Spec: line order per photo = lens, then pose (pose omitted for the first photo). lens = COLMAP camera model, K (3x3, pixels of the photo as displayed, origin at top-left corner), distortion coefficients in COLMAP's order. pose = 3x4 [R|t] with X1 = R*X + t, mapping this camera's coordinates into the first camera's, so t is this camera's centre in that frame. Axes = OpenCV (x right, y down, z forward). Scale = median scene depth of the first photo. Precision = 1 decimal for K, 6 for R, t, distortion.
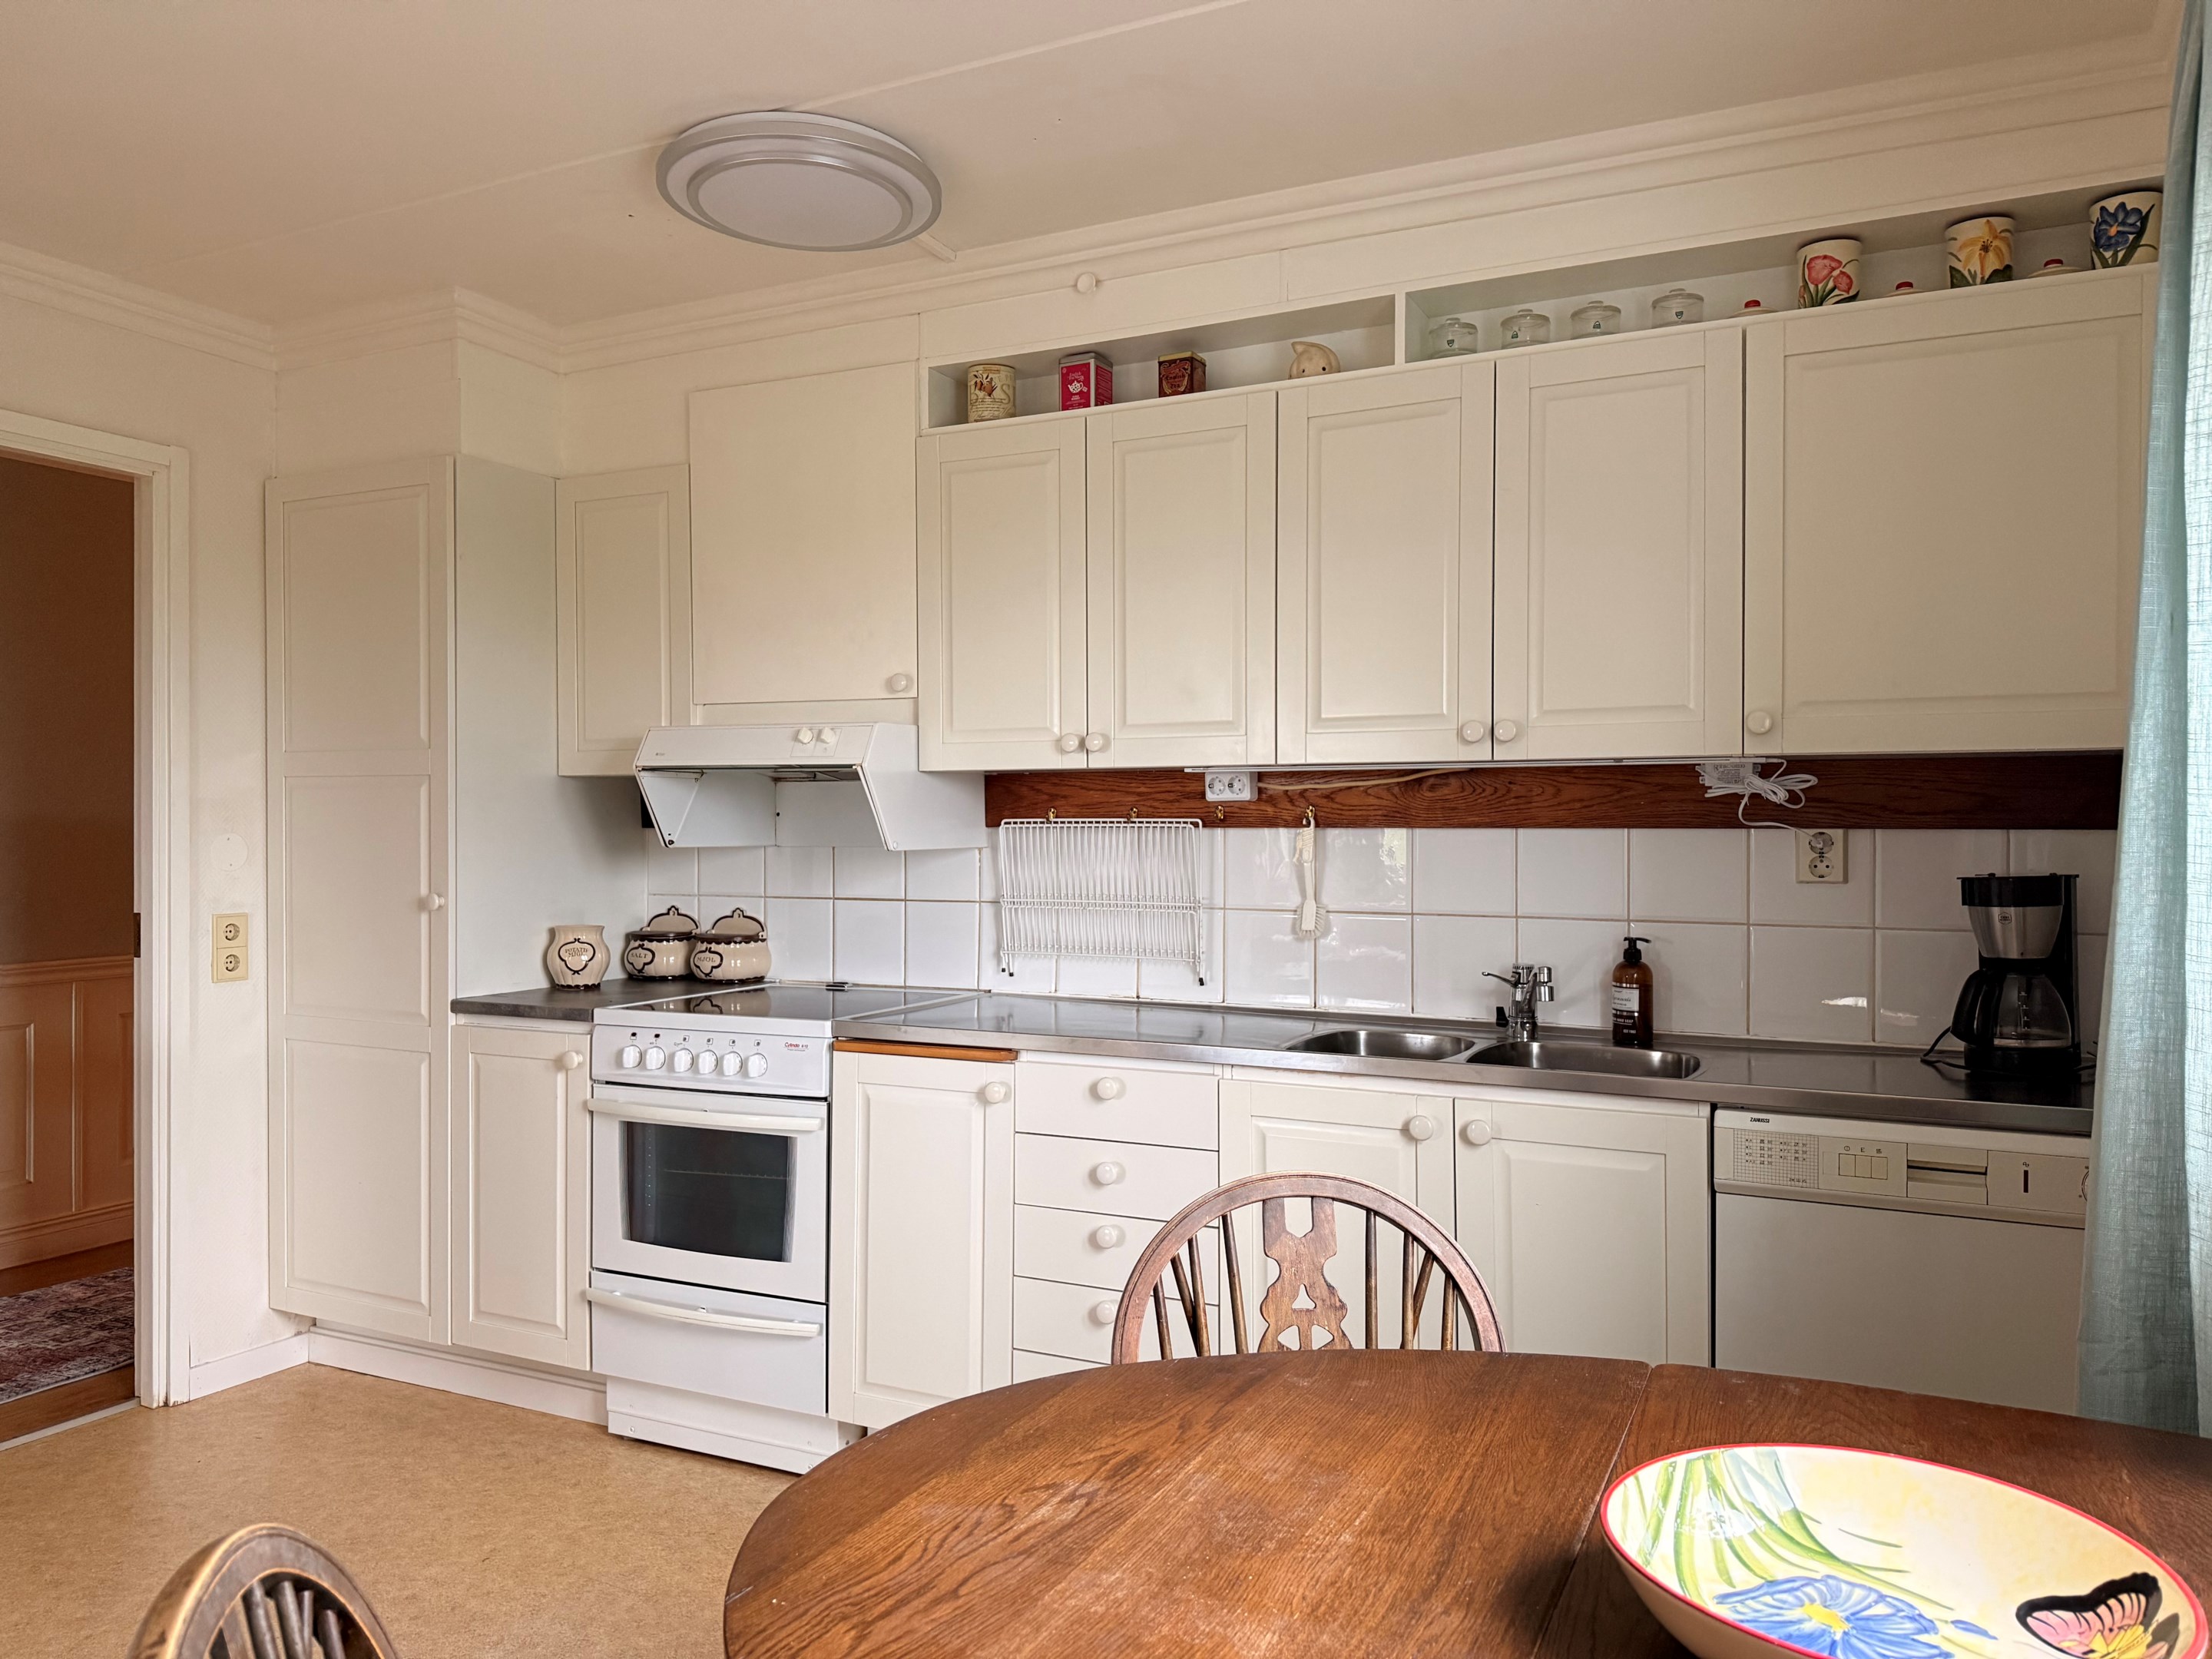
lens RADIAL K [[1558.6, 0, 1106.0], [0, 1558.6, 829.5], [0, 0, 1]] dist [0.101004, -0.133817]
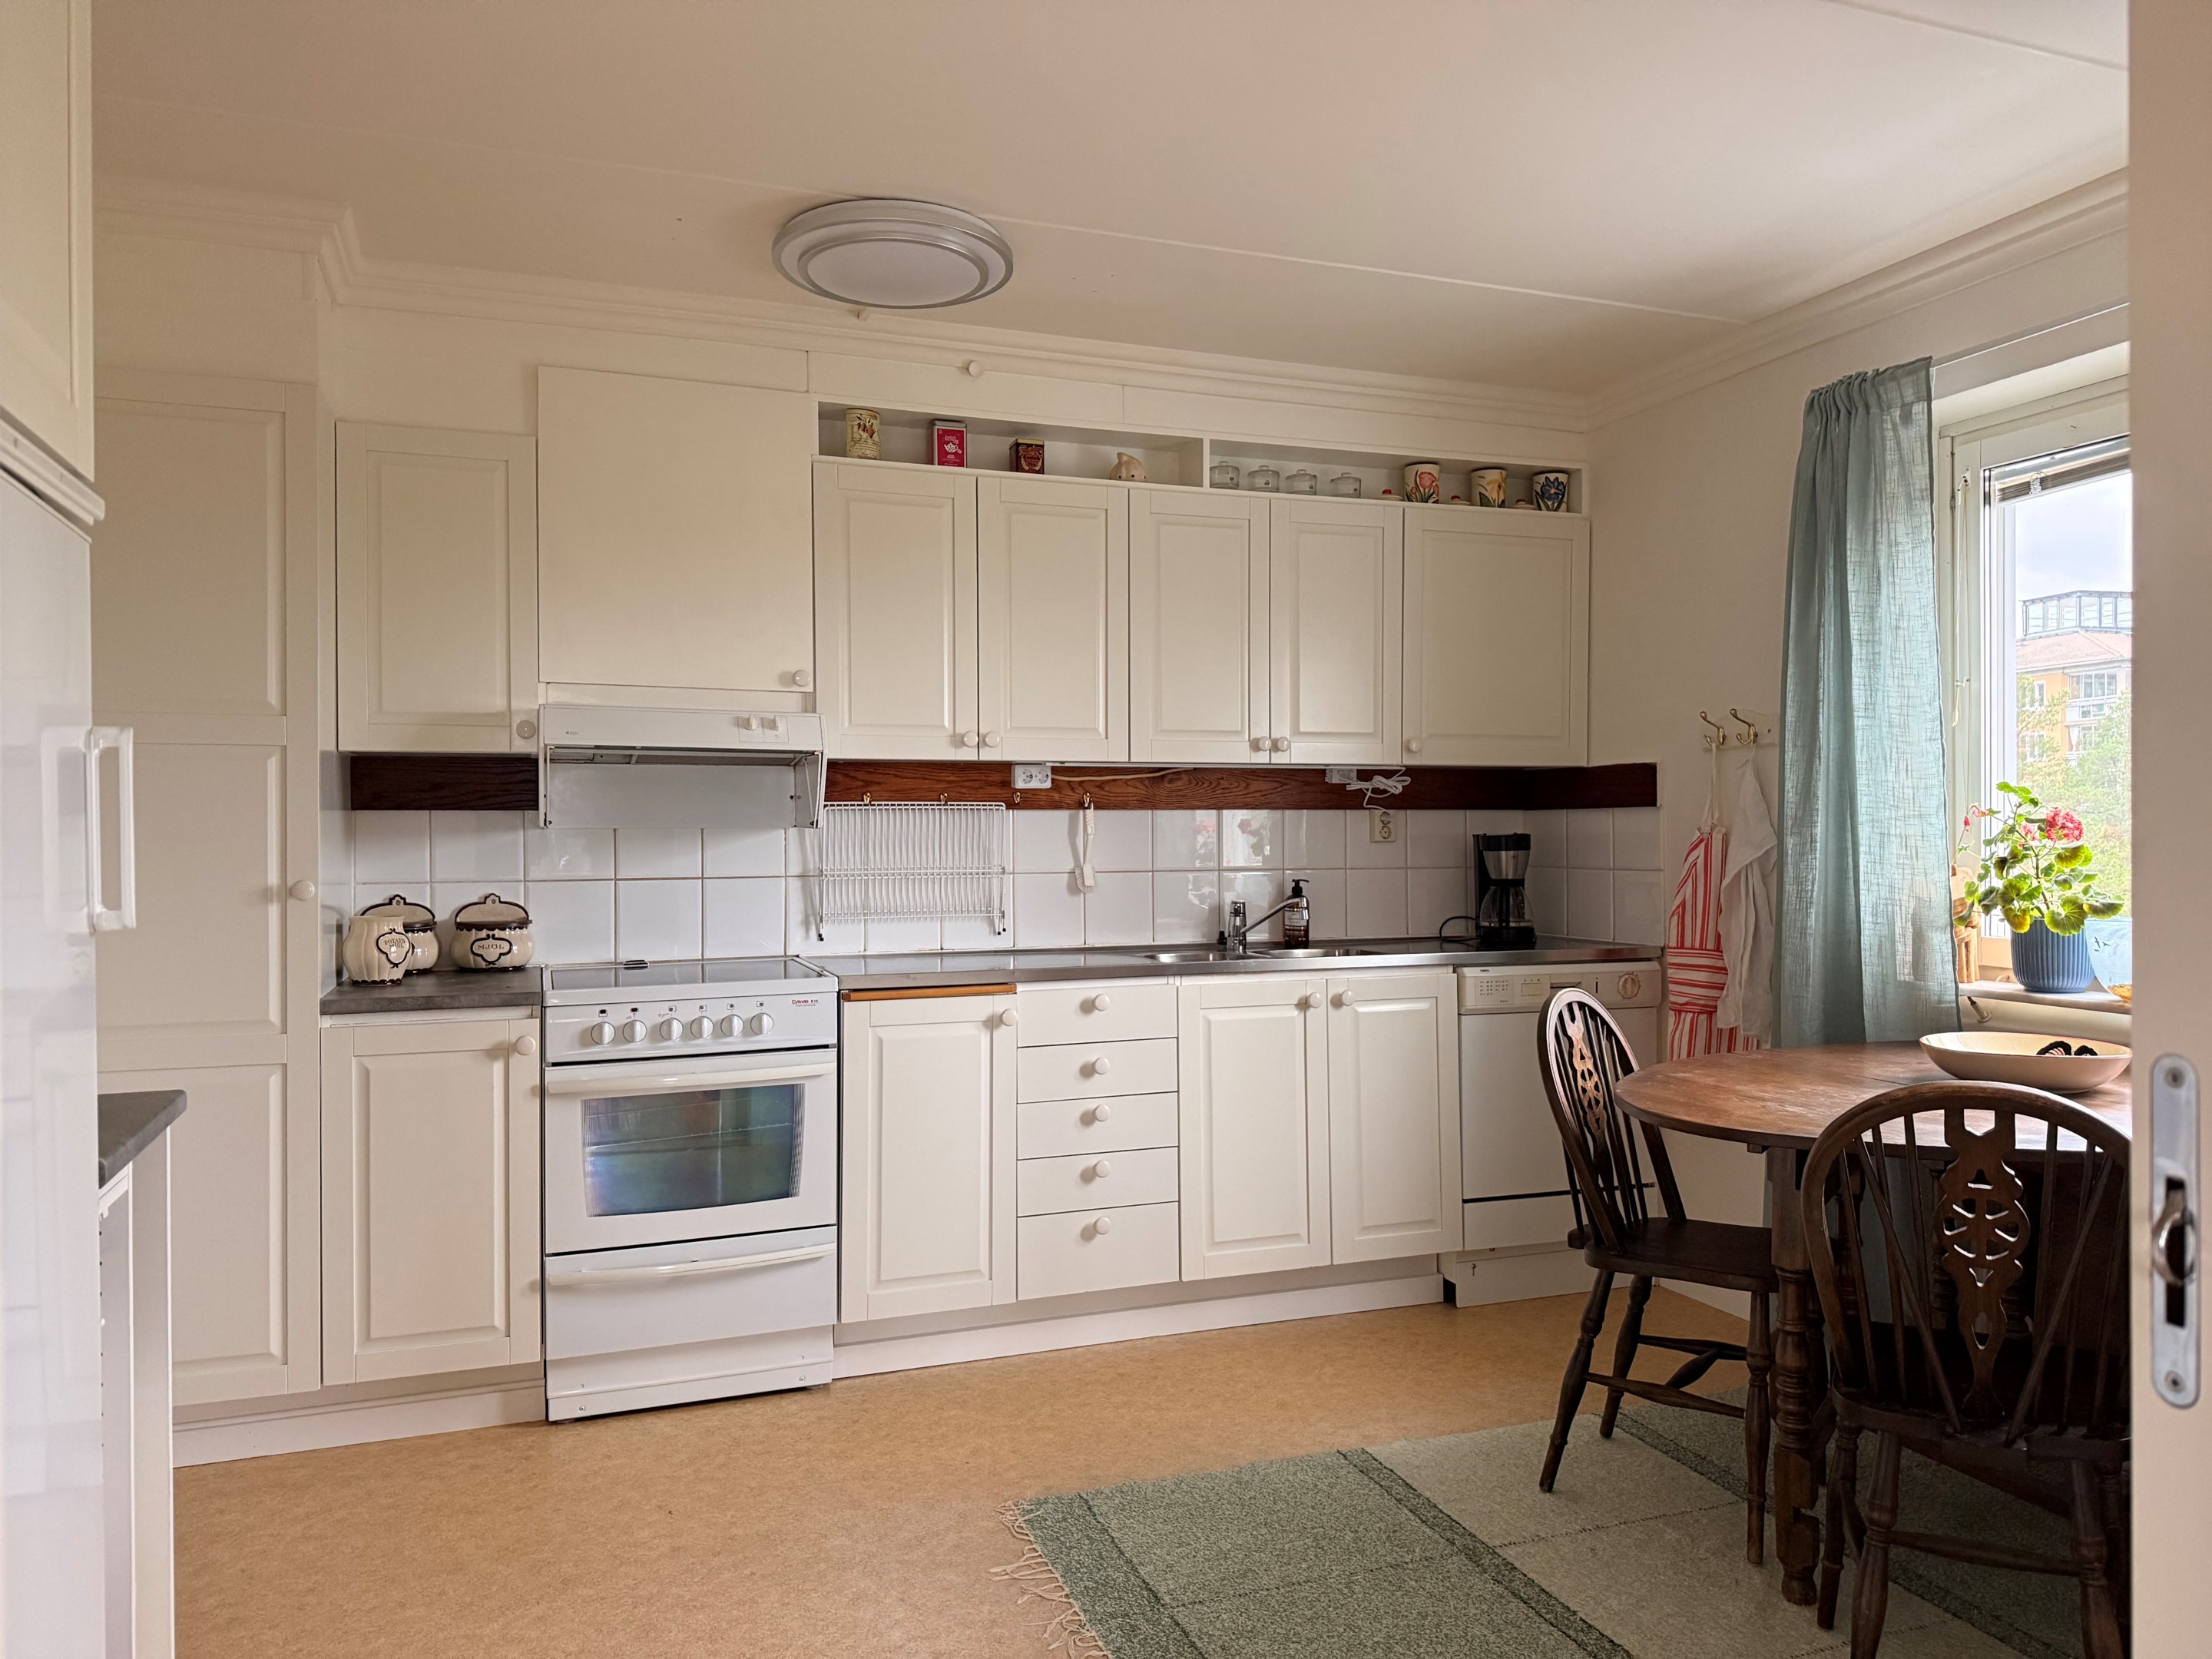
lens RADIAL K [[1543.4, 0, 1105.4], [0, 1543.4, 840.2], [0, 0, 1]] dist [0.097982, -0.109427]
pose [[0.686386, -0.009625, 0.727174, -0.821190], [0.006954, 0.999954, 0.006672, 0.016492], [-0.727204, 0.000477, 0.686421, 0.082912]]
